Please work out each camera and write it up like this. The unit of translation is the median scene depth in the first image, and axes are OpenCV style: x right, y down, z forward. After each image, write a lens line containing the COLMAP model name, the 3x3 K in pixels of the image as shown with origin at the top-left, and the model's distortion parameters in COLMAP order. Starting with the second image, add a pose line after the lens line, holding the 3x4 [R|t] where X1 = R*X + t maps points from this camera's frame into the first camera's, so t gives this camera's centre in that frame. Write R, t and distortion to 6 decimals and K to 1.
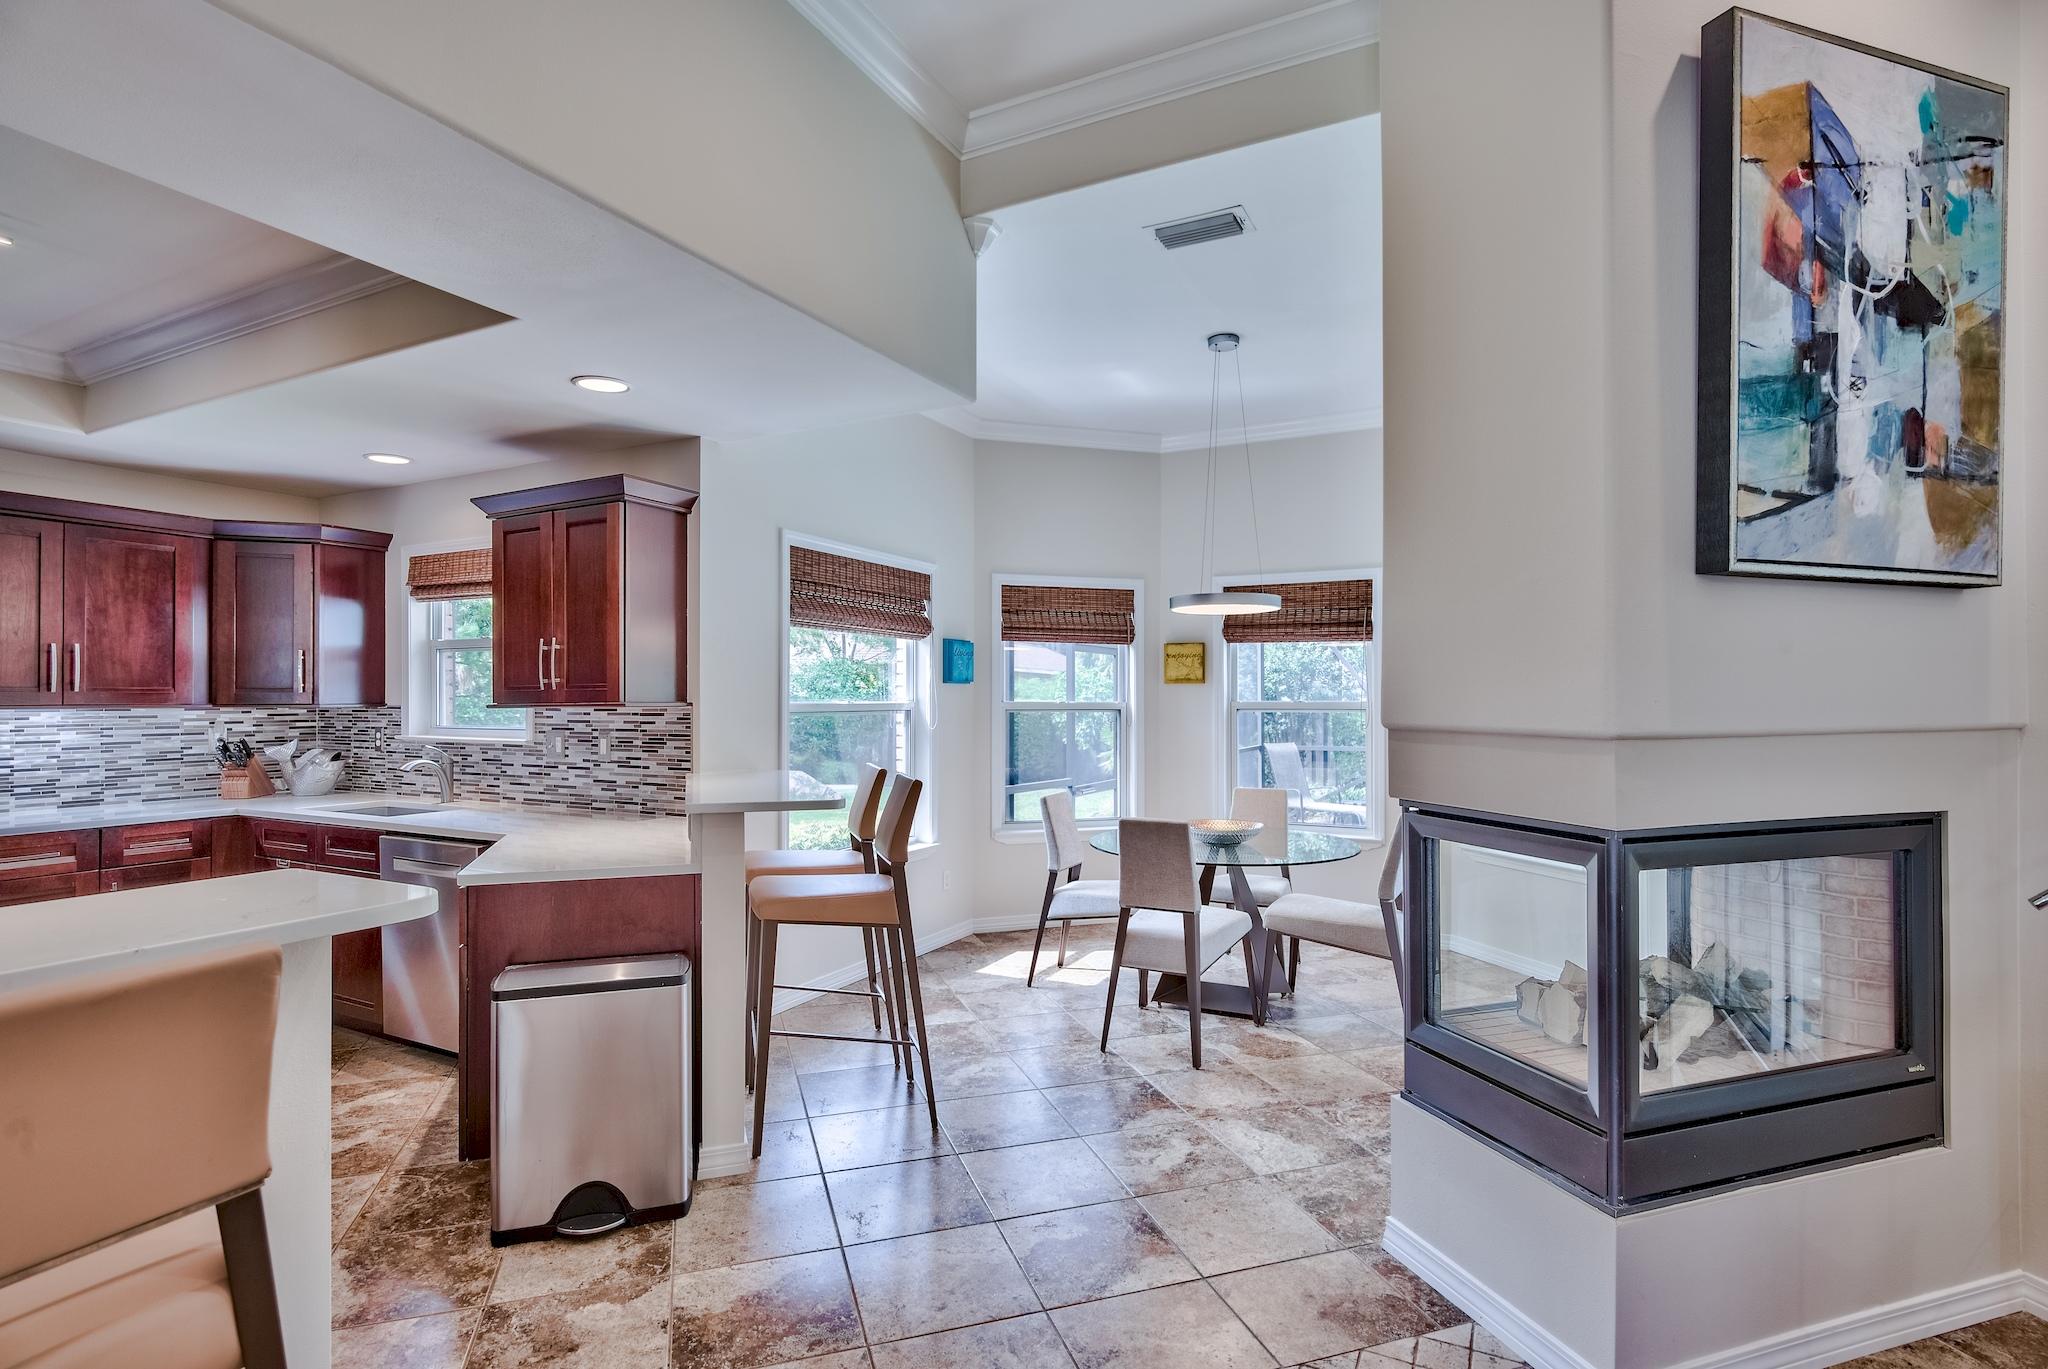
lens RADIAL K [[999.4, 0, 1017.6], [0, 999.4, 691.0], [0, 0, 1]] dist [-0.009391, 0.002386]
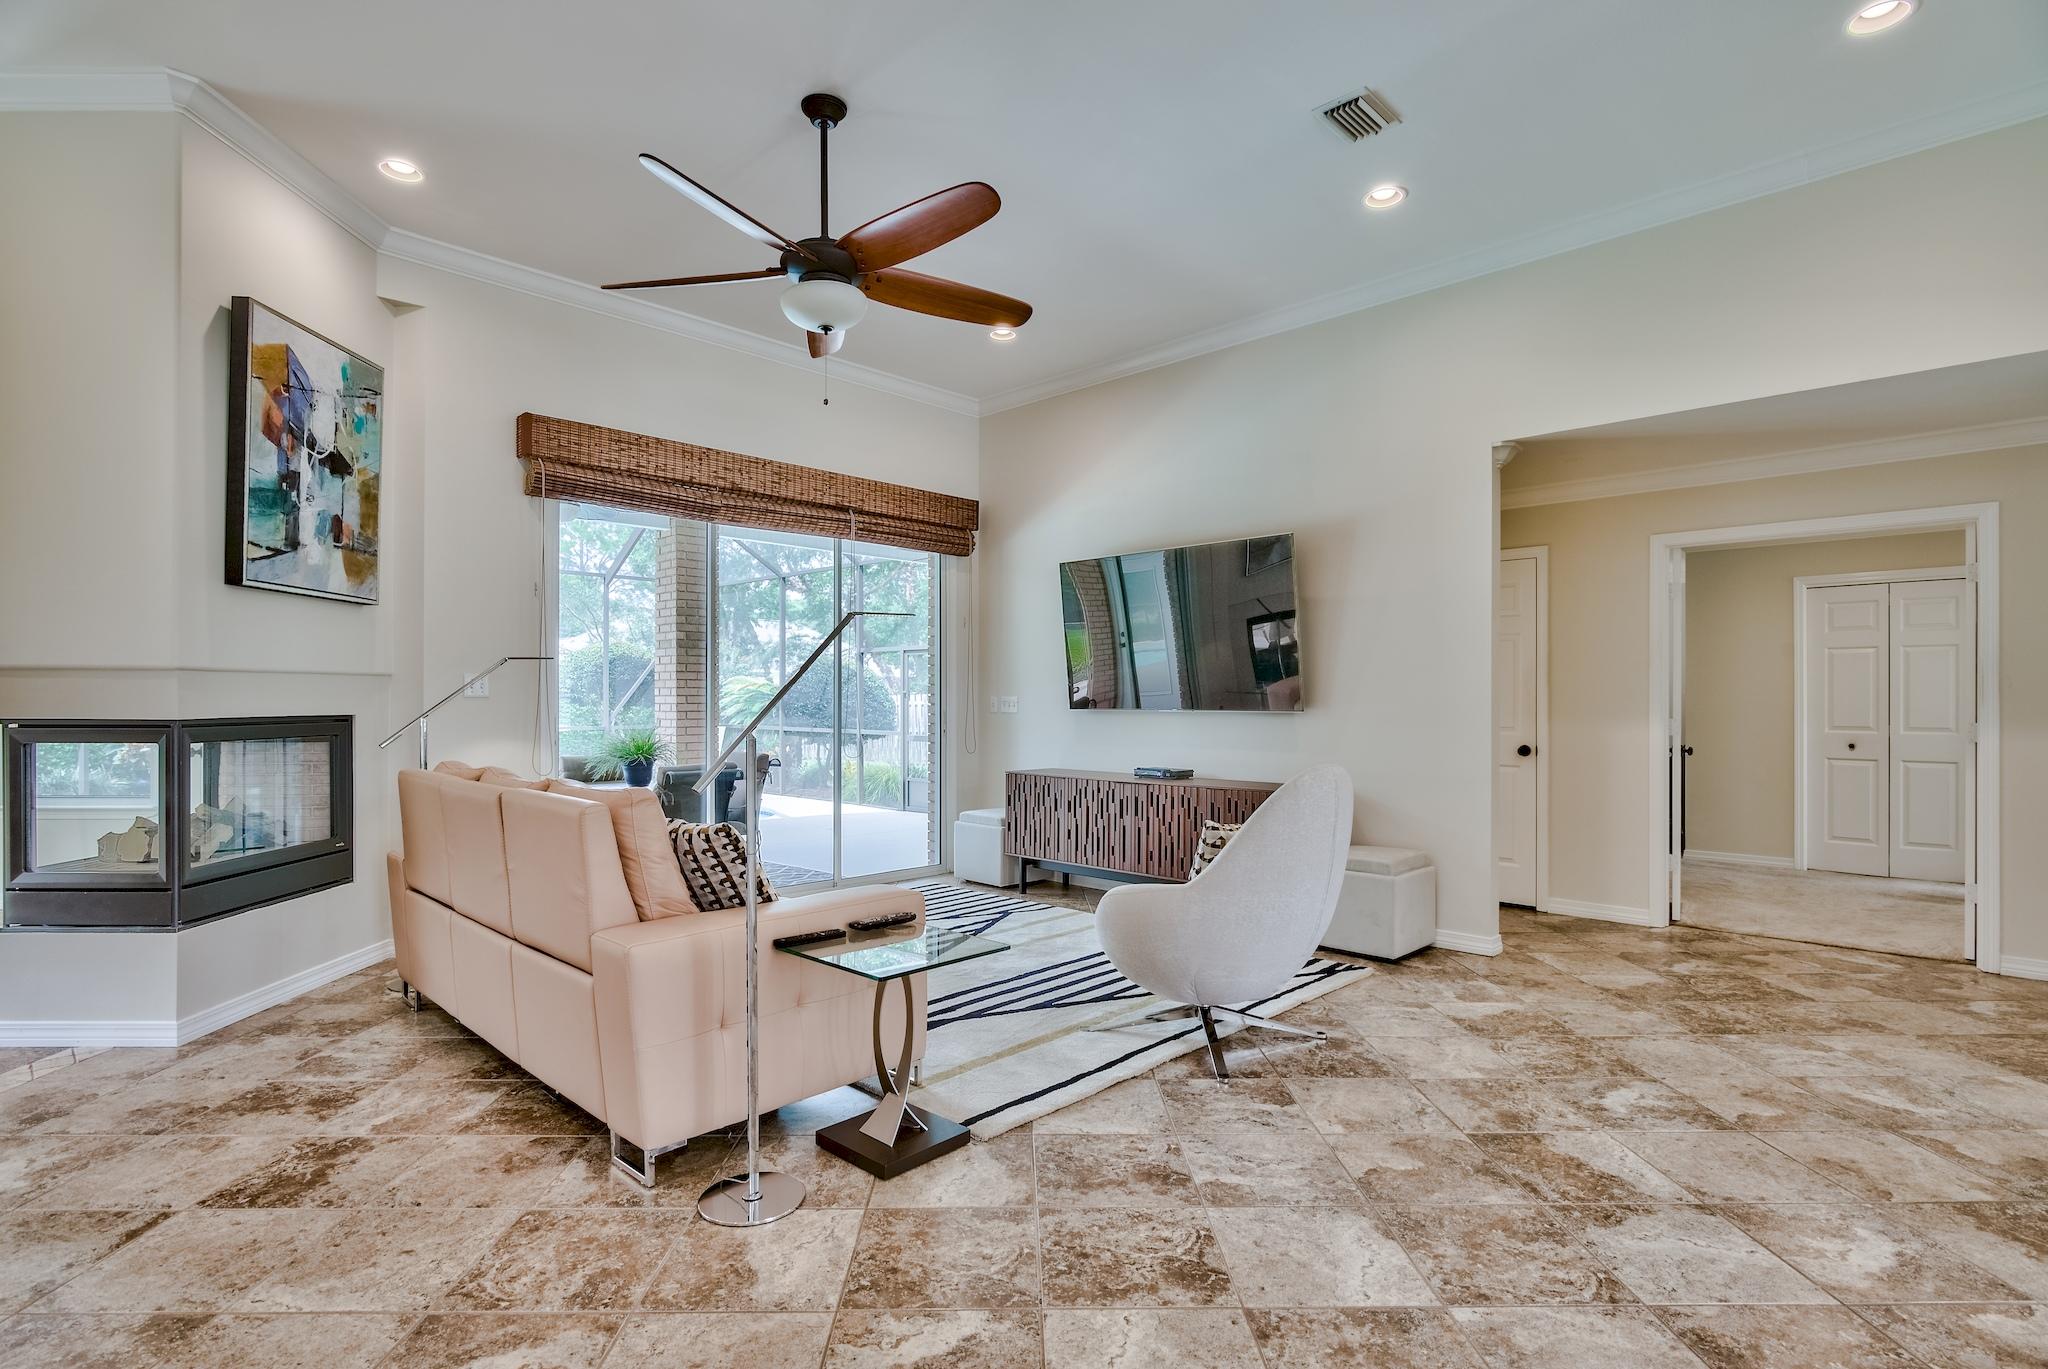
lens RADIAL K [[999.4, 0, 1029.0], [0, 999.4, 702.8], [0, 0, 1]] dist [-0.009391, 0.002386]
pose [[0.283682, -0.001297, 0.958918, -0.329802], [-0.009226, 0.999949, 0.004082, 0.040918], [-0.958874, -0.010005, 0.283656, -0.475203]]
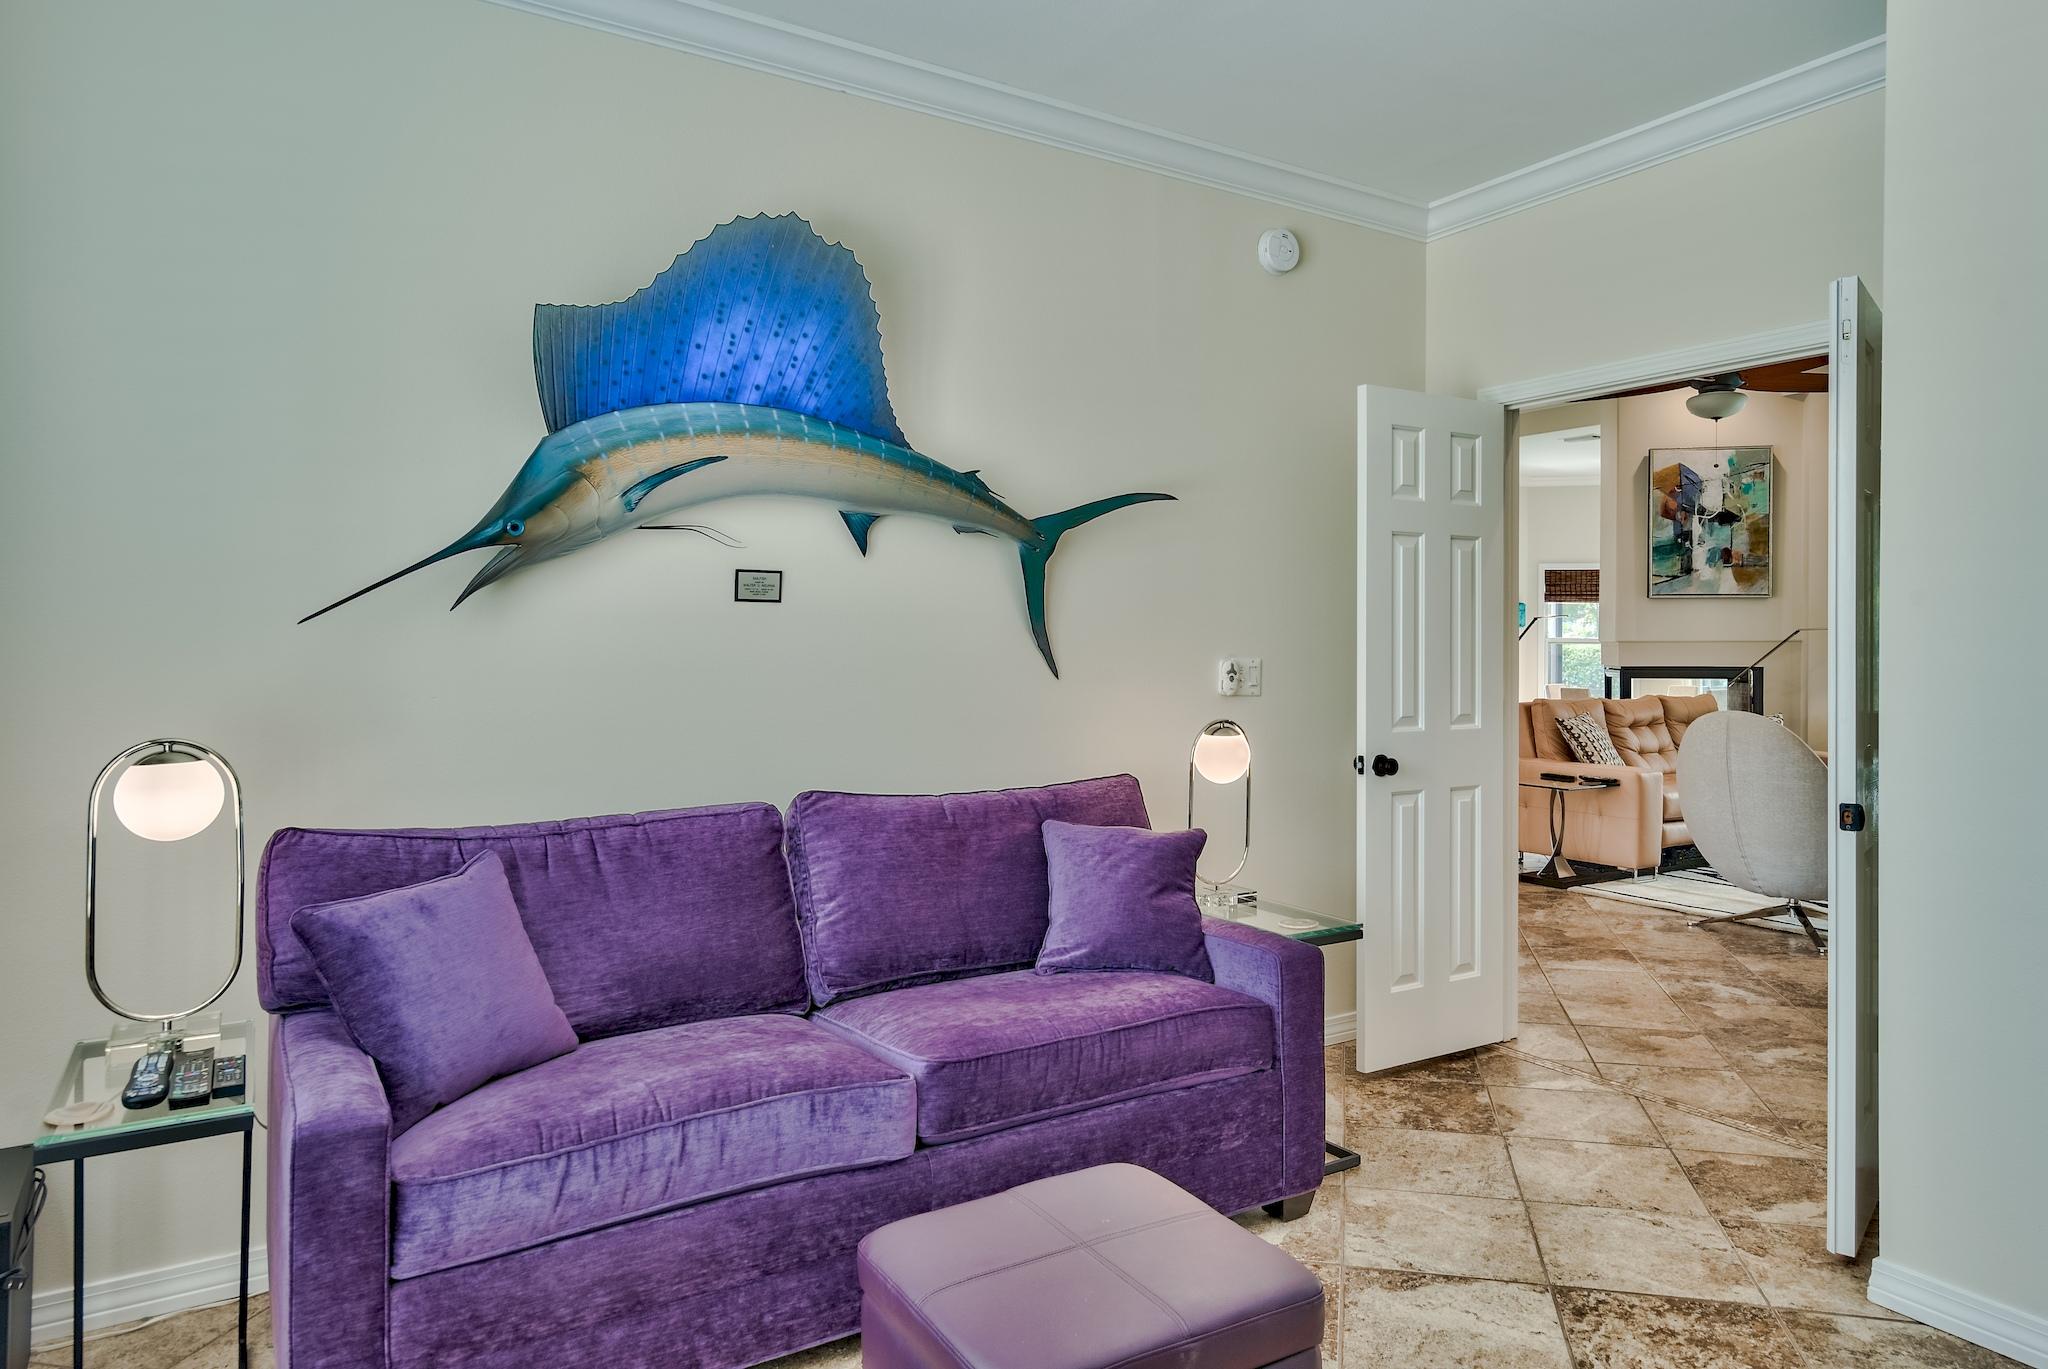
lens RADIAL K [[1324.6, 0, 1134.8], [0, 1324.6, 632.4], [0, 0, 1]] dist [0.047316, 0.000950]
pose [[0.889918, 0.001978, -0.456116, 0.591790], [-0.002186, 0.999998, 0.000071, 0.007434], [0.456115, 0.000934, 0.889920, -2.025352]]
